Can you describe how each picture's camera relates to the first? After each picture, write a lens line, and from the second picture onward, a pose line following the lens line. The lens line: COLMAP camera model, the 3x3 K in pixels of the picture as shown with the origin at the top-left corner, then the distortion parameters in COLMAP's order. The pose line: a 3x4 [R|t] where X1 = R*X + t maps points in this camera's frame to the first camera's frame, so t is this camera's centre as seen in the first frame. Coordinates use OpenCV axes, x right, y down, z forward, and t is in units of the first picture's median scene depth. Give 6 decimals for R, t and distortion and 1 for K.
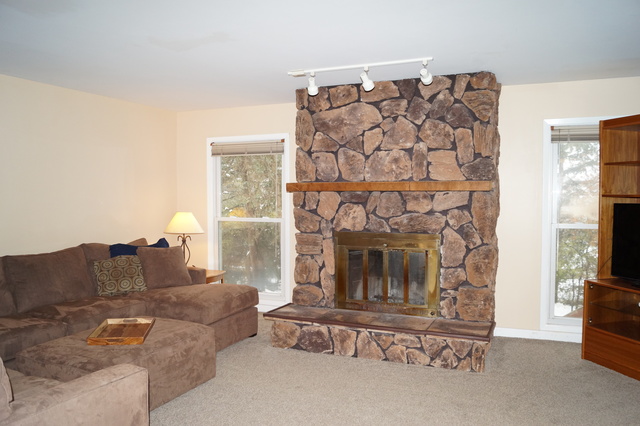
lens RADIAL K [[510.8, 0, 320.0], [0, 510.8, 213.5], [0, 0, 1]] dist [-0.065375, -0.004636]
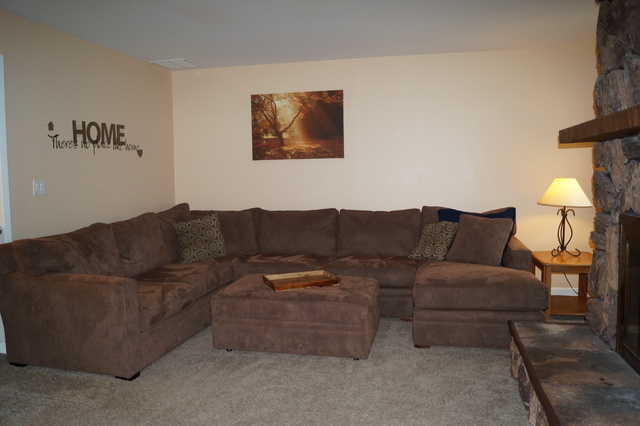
lens RADIAL K [[510.8, 0, 320.4], [0, 510.8, 212.1], [0, 0, 1]] dist [-0.065375, -0.004636]
pose [[0.210348, 0.076972, -0.974592, 0.481171], [-0.028476, 0.996955, 0.072592, 0.004405], [0.977212, 0.012483, 0.211899, 0.568659]]
